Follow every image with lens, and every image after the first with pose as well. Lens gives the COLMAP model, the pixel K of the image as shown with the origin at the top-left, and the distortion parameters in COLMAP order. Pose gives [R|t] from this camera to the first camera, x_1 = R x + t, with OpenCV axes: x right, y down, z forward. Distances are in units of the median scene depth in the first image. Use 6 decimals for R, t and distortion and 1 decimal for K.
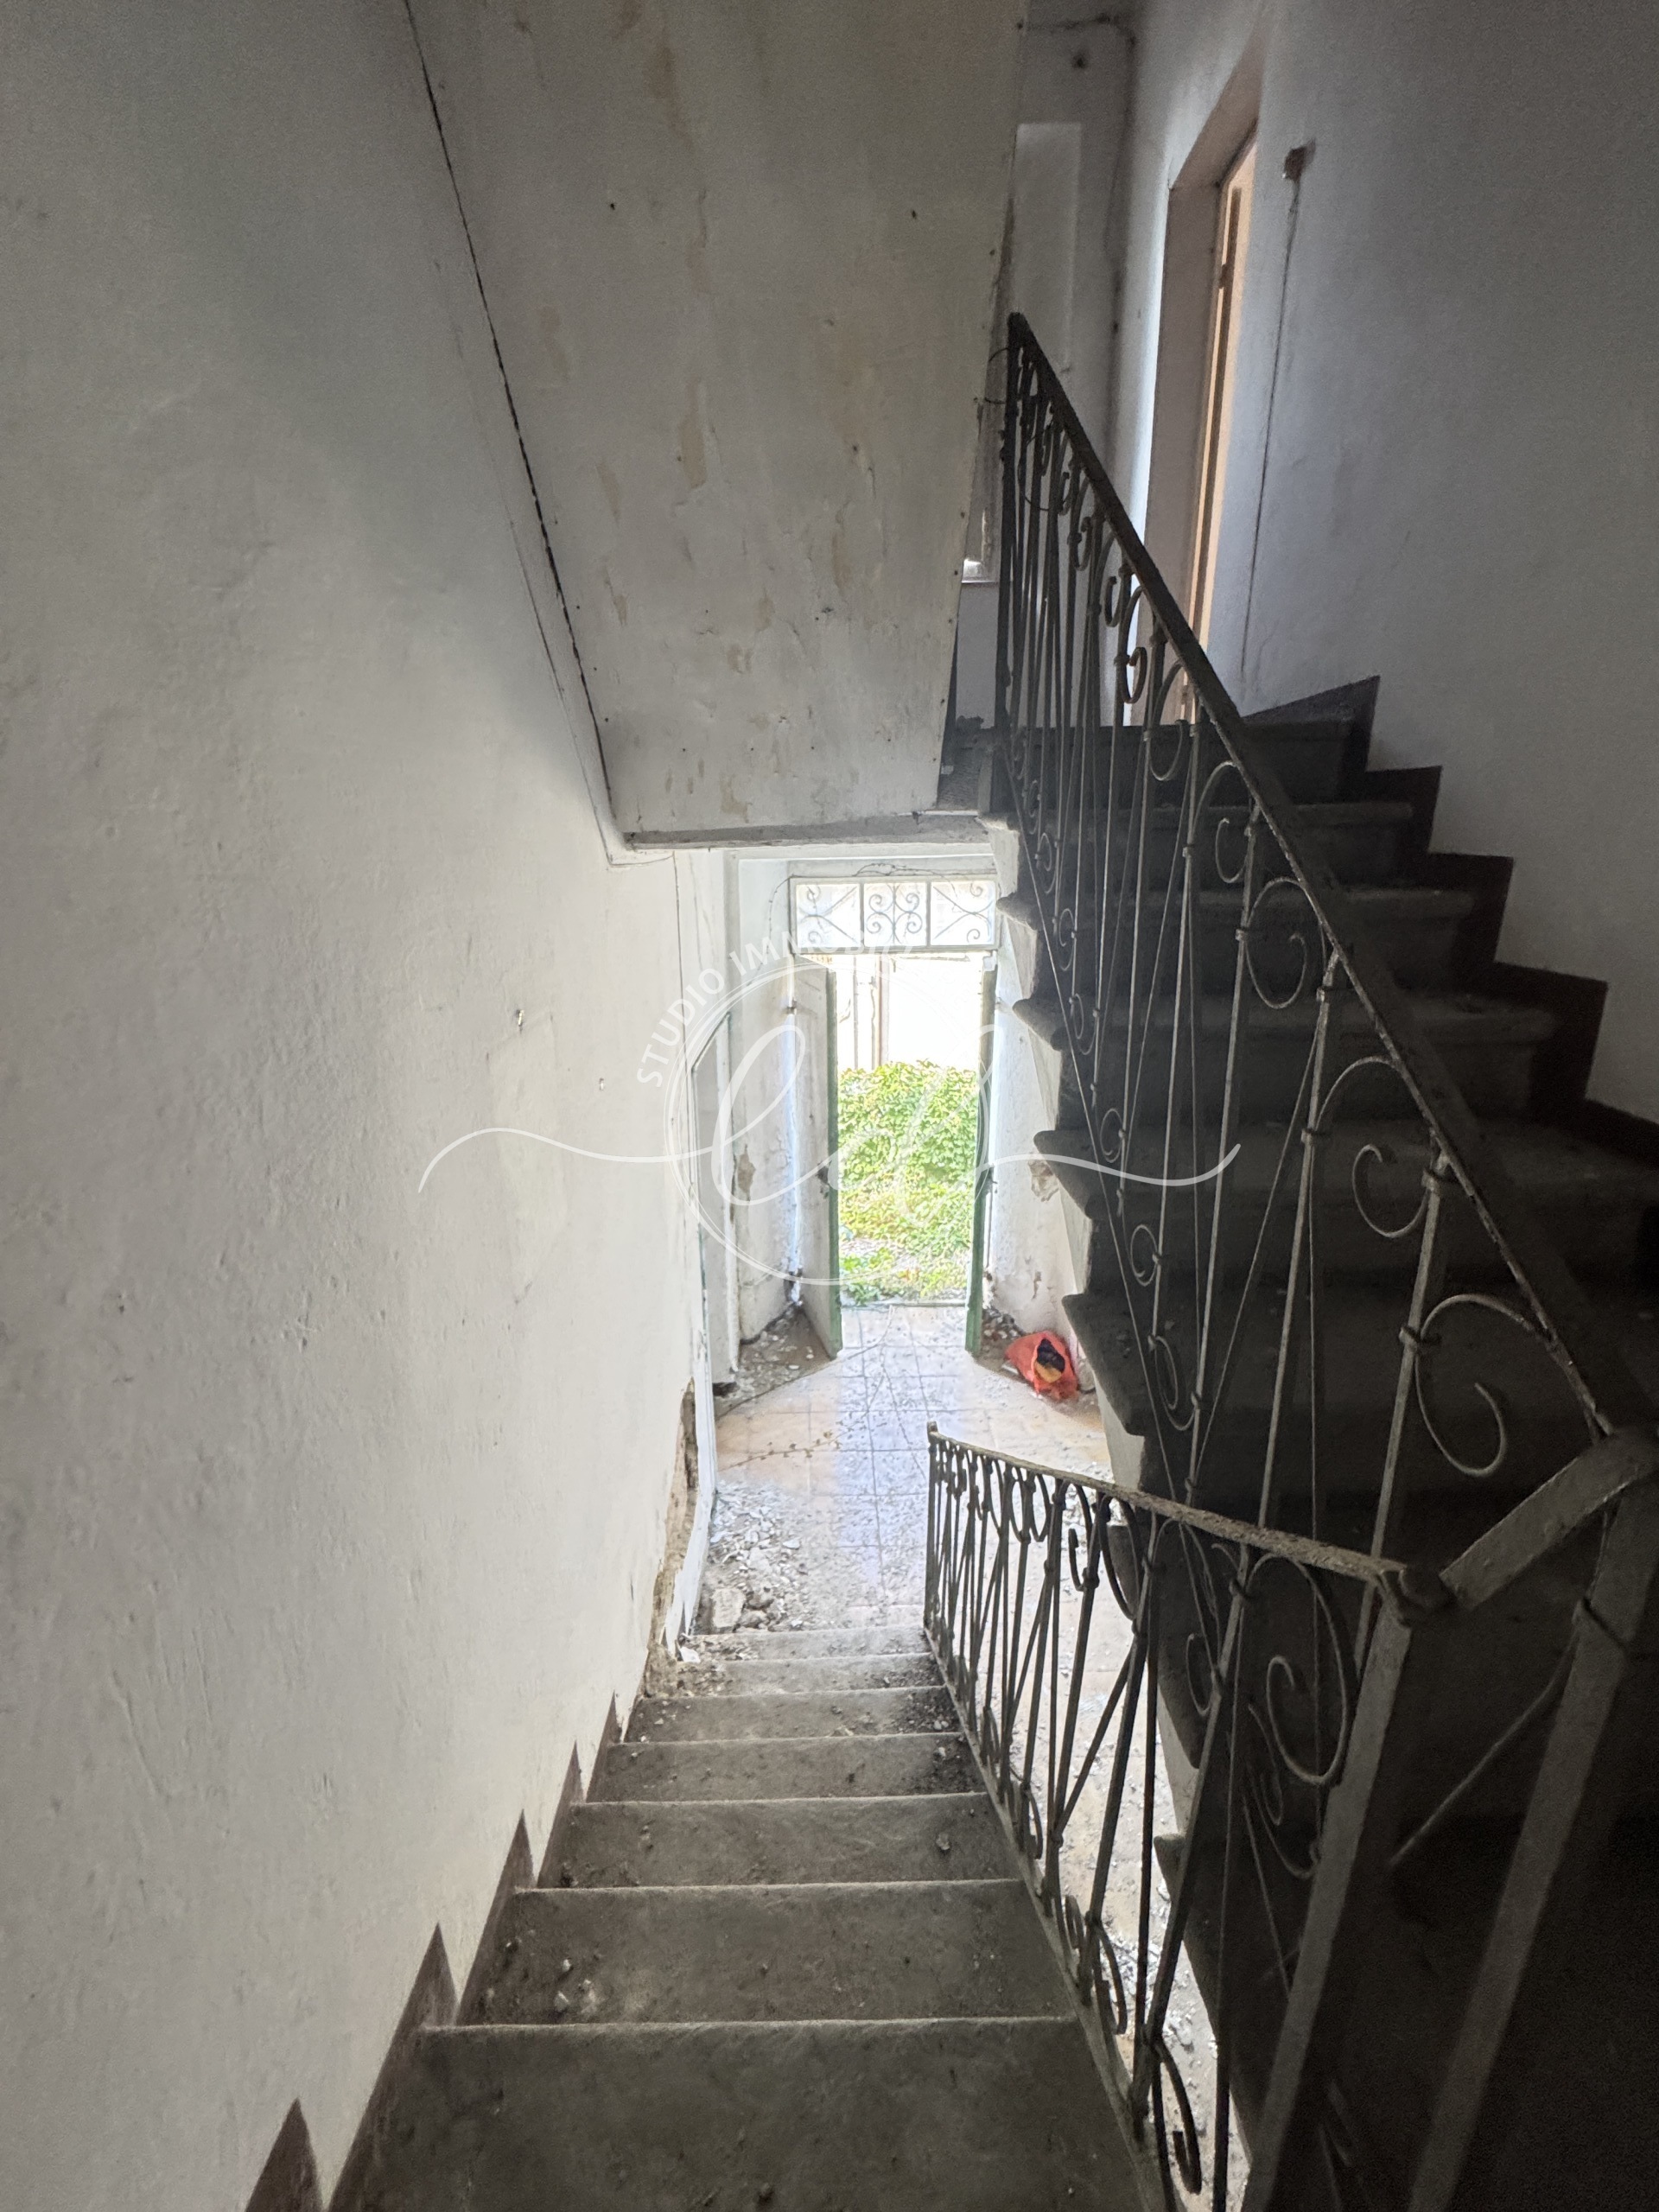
lens RADIAL K [[885.8, 0, 833.4], [0, 885.8, 1102.2], [0, 0, 1]] dist [-0.002469, 0.000790]
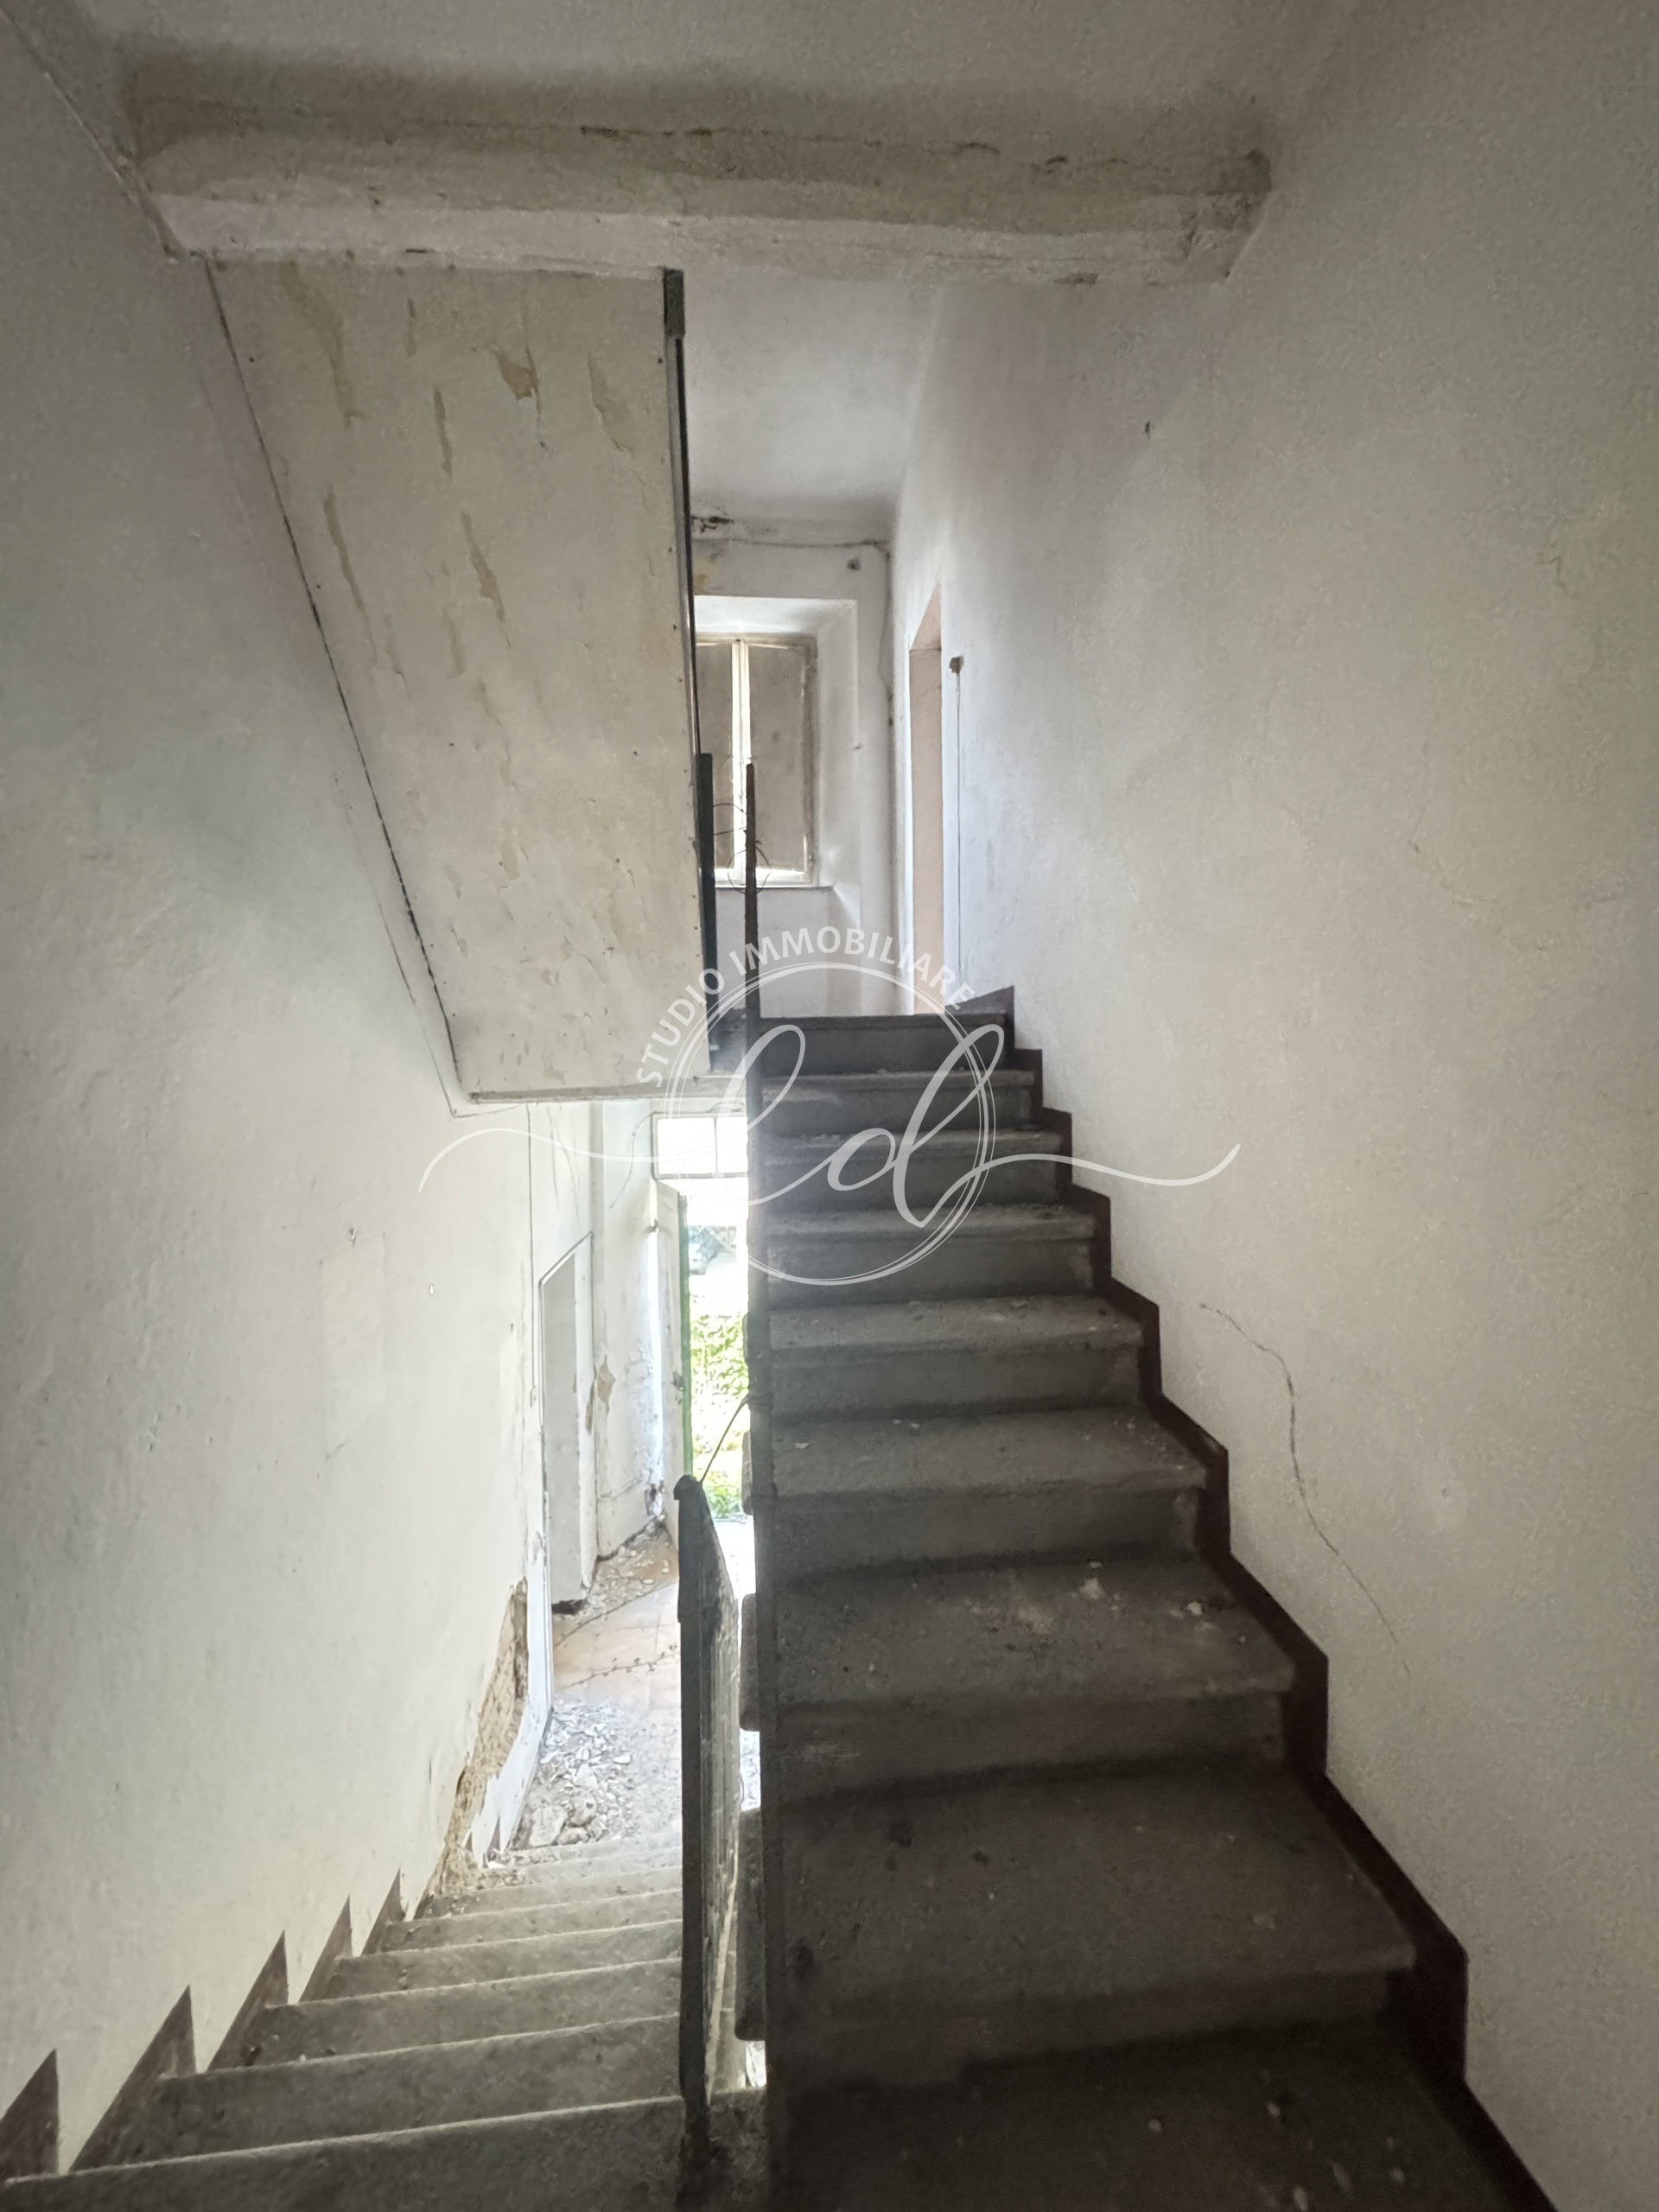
lens RADIAL K [[885.8, 0, 832.0], [0, 885.8, 1104.3], [0, 0, 1]] dist [-0.002469, 0.000790]
pose [[0.996311, -0.006220, 0.085586, 0.122322], [0.026729, 0.970245, -0.240647, 0.026243], [-0.081542, 0.242047, 0.966832, -0.196383]]
